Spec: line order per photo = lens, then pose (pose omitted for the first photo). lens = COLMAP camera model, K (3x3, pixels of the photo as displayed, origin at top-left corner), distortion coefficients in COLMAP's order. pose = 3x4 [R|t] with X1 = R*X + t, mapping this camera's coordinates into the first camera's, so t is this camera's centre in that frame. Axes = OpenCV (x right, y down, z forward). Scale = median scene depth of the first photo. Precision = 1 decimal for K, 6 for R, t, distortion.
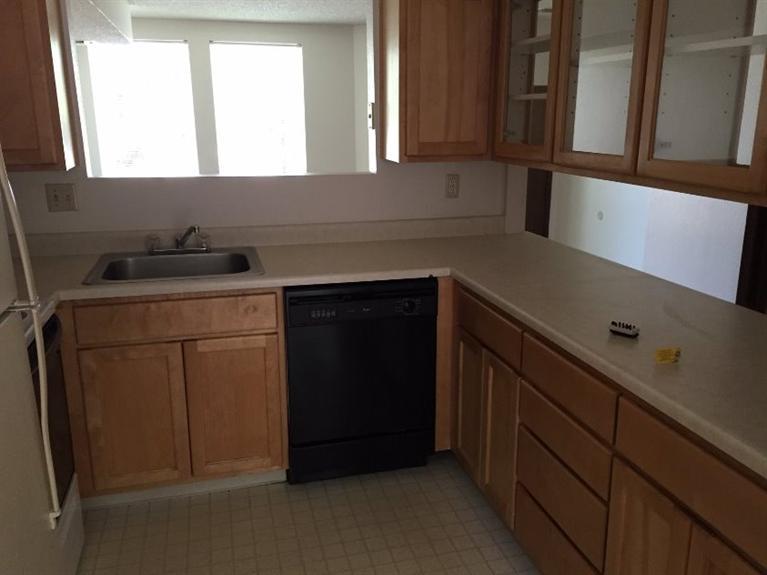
lens RADIAL K [[664.2, 0, 383.5], [0, 664.2, 287.5], [0, 0, 1]] dist [0.109326, -0.155370]
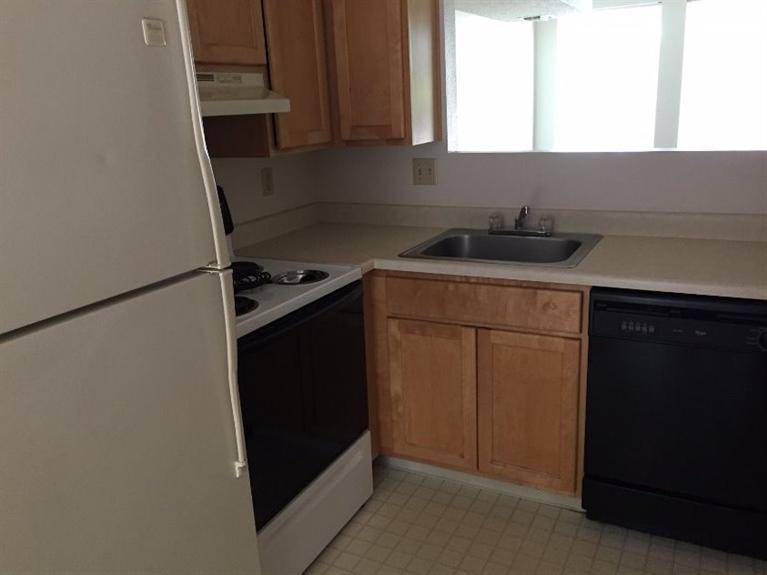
lens RADIAL K [[664.2, 0, 383.5], [0, 664.2, 287.5], [0, 0, 1]] dist [0.109326, -0.155370]
pose [[0.742058, 0.147289, -0.653954, 0.202751], [-0.124964, 0.988856, 0.080918, -0.034395], [0.658585, 0.021675, 0.752194, 0.202209]]
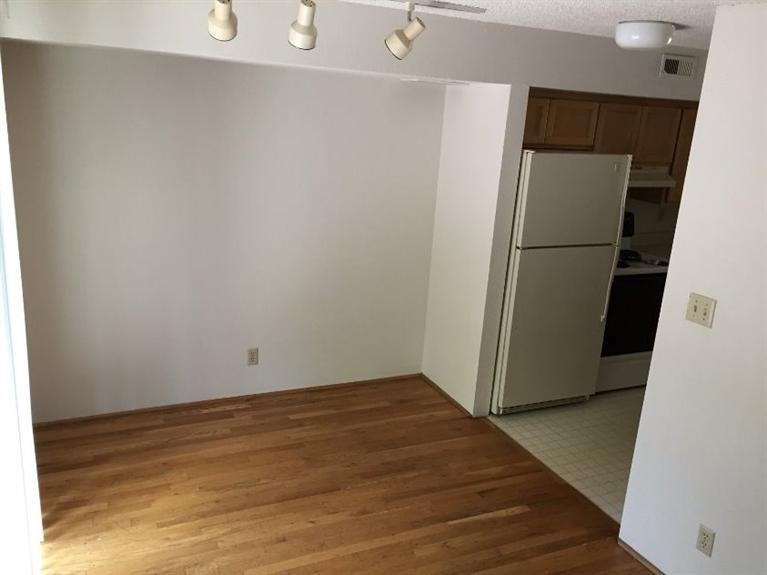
lens RADIAL K [[664.2, 0, 383.5], [0, 664.2, 287.5], [0, 0, 1]] dist [0.109326, -0.155370]
pose [[0.185898, 0.285001, -0.940328, 1.211271], [-0.318735, 0.922749, 0.216661, -0.065234], [0.929435, 0.259439, 0.262377, -0.406932]]
